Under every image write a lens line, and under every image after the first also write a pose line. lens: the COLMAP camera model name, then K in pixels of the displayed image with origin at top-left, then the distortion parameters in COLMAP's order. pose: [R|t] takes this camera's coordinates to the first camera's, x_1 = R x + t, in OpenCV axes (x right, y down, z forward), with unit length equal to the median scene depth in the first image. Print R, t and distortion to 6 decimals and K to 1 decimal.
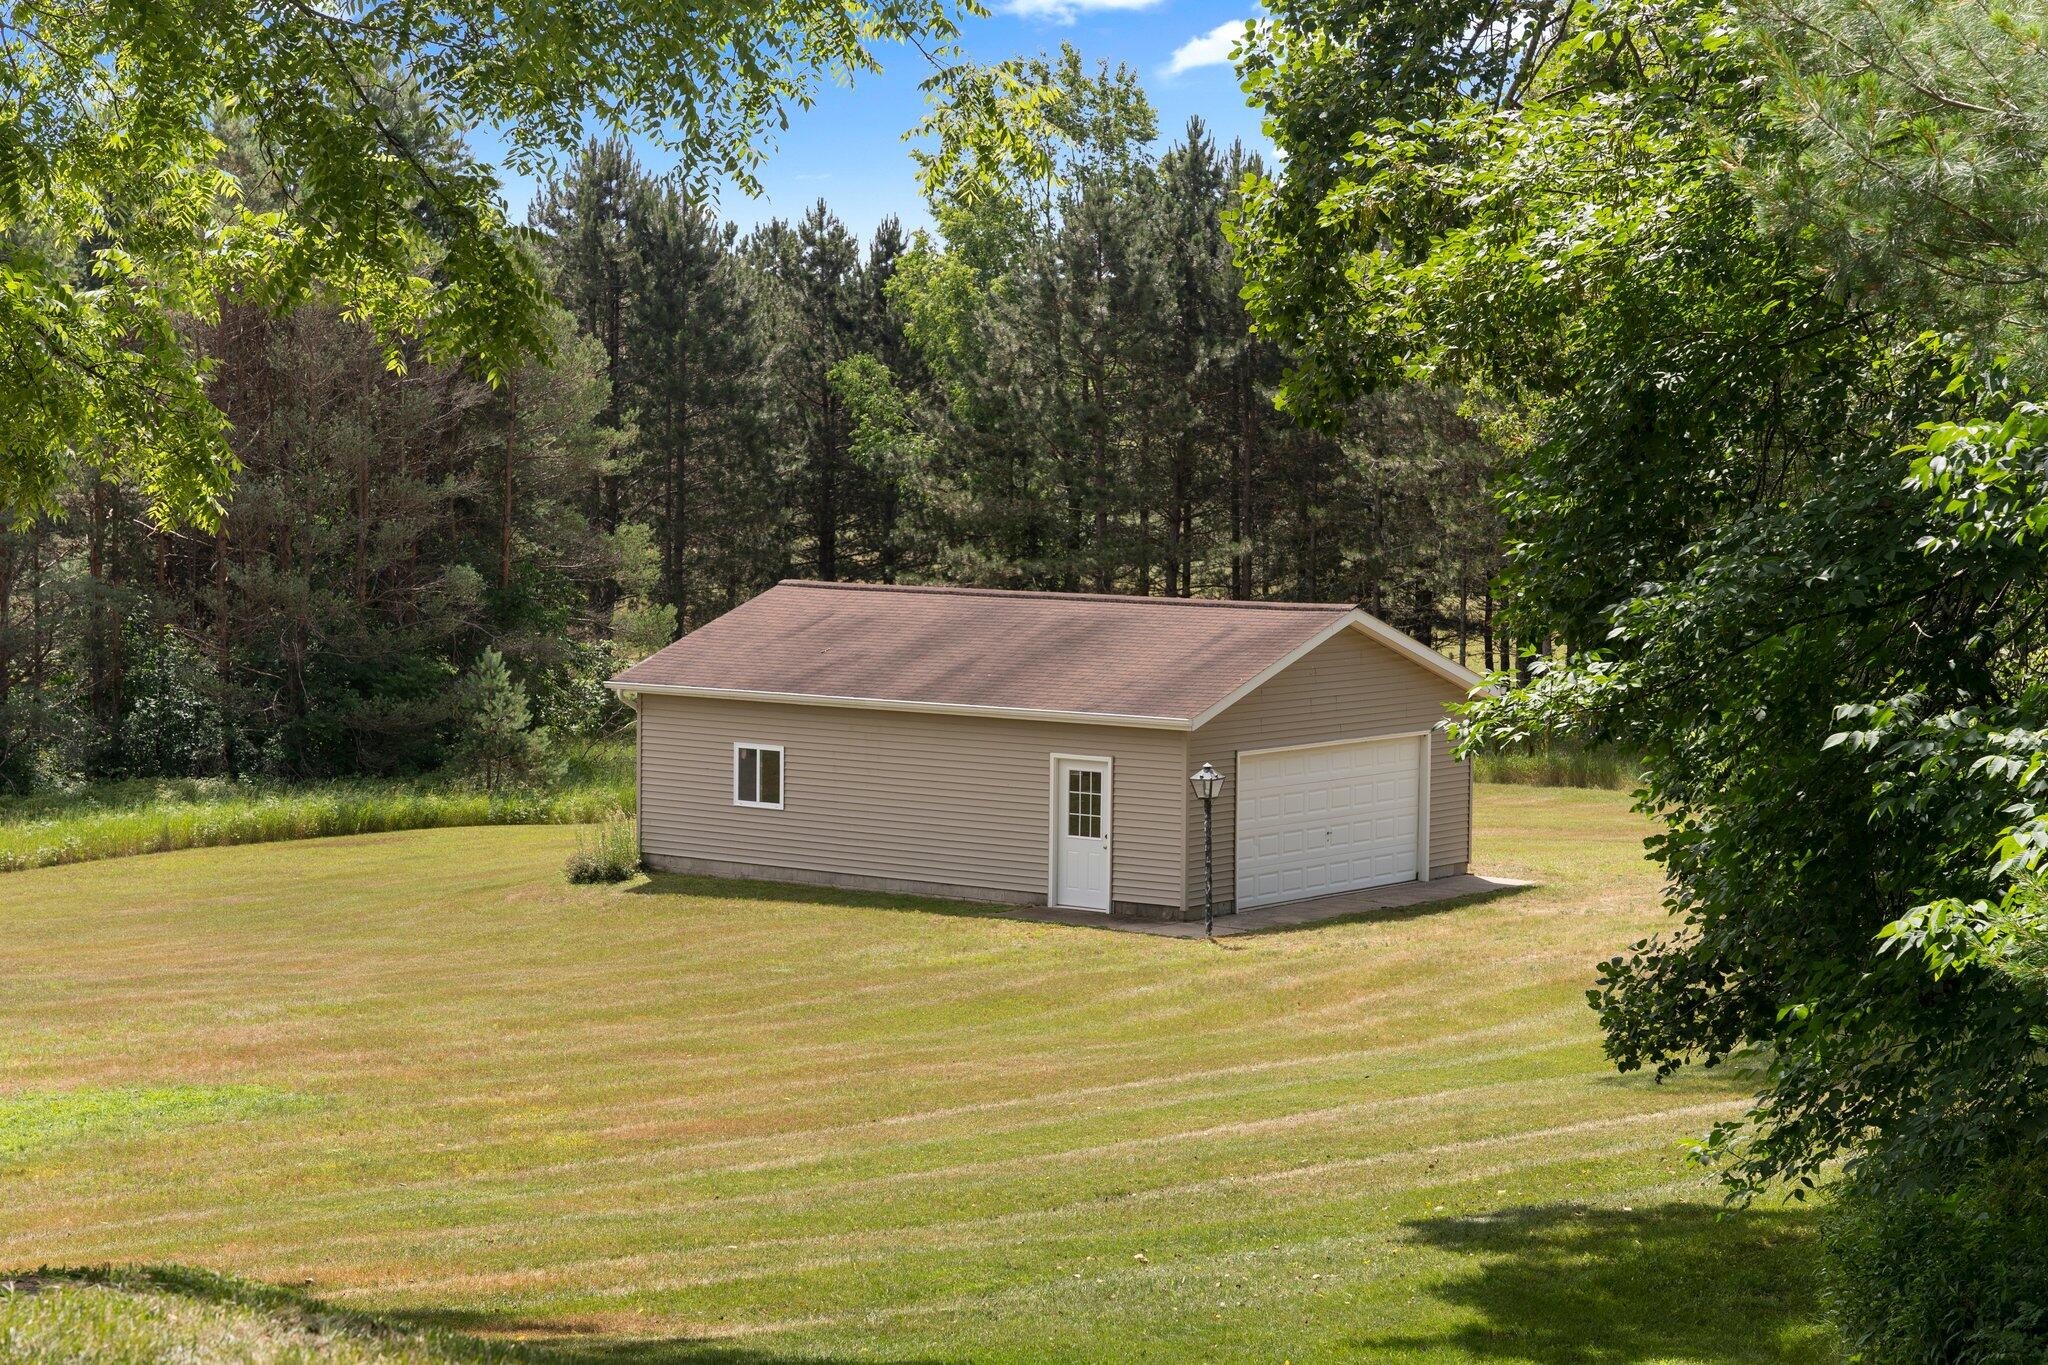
lens RADIAL K [[4003.6, 0, 1024.0], [0, 4003.6, 682.5], [0, 0, 1]] dist [0.000643, -0.006009]
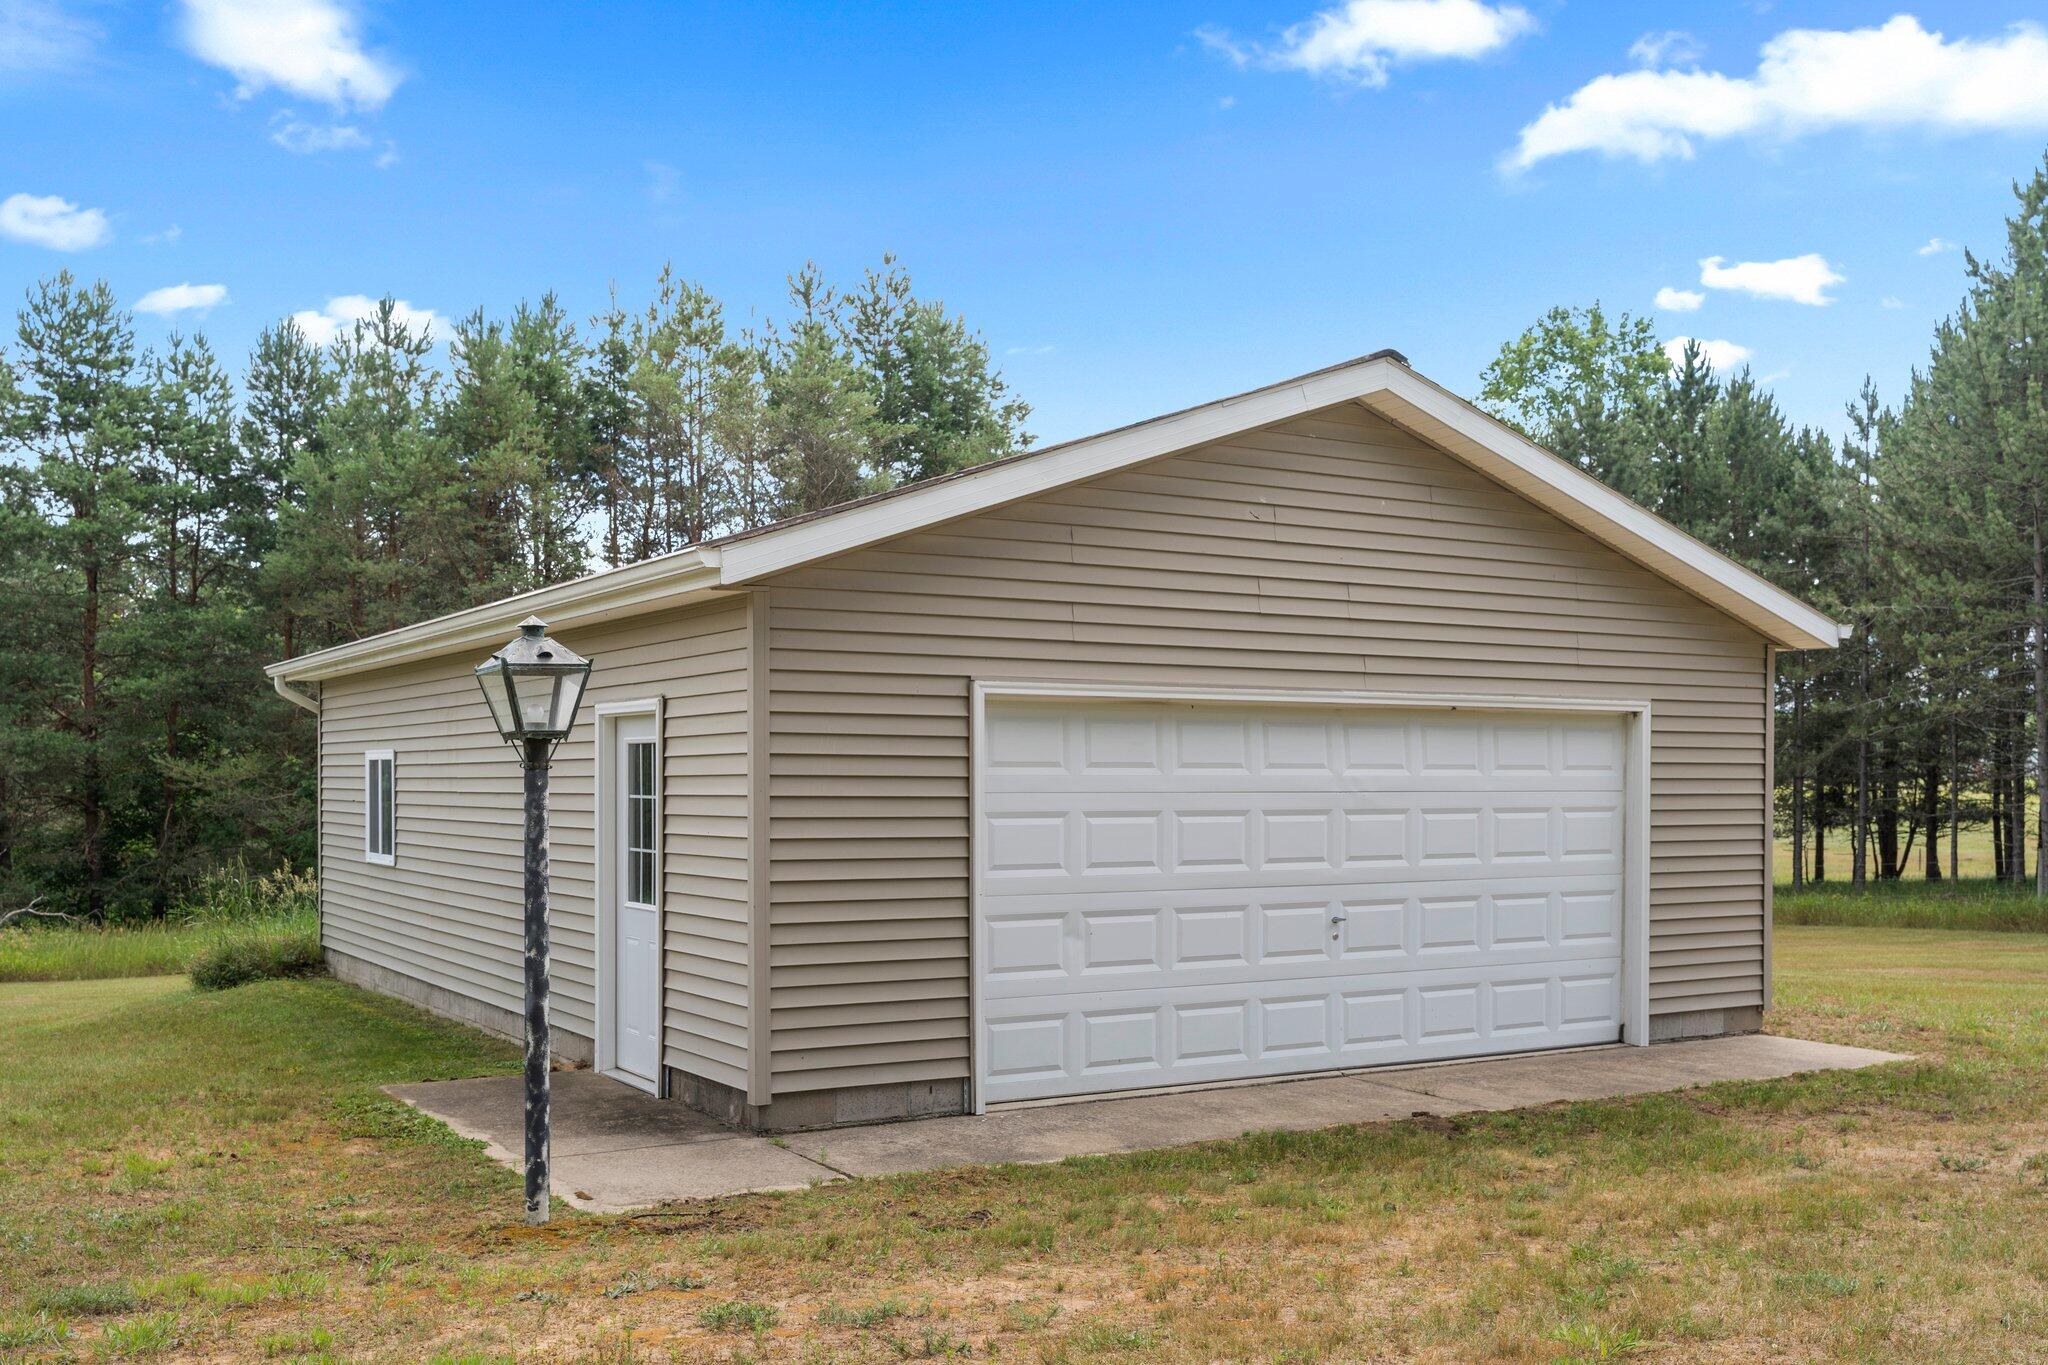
lens RADIAL K [[1953.0, 0, 1024.0], [0, 1953.0, 682.5], [0, 0, 1]] dist [-0.004118, -0.000466]
pose [[0.930220, -0.028162, -0.365921, 0.122369], [-0.016040, 0.992979, -0.117197, 0.038012], [0.366652, 0.114888, 0.923237, 0.809025]]
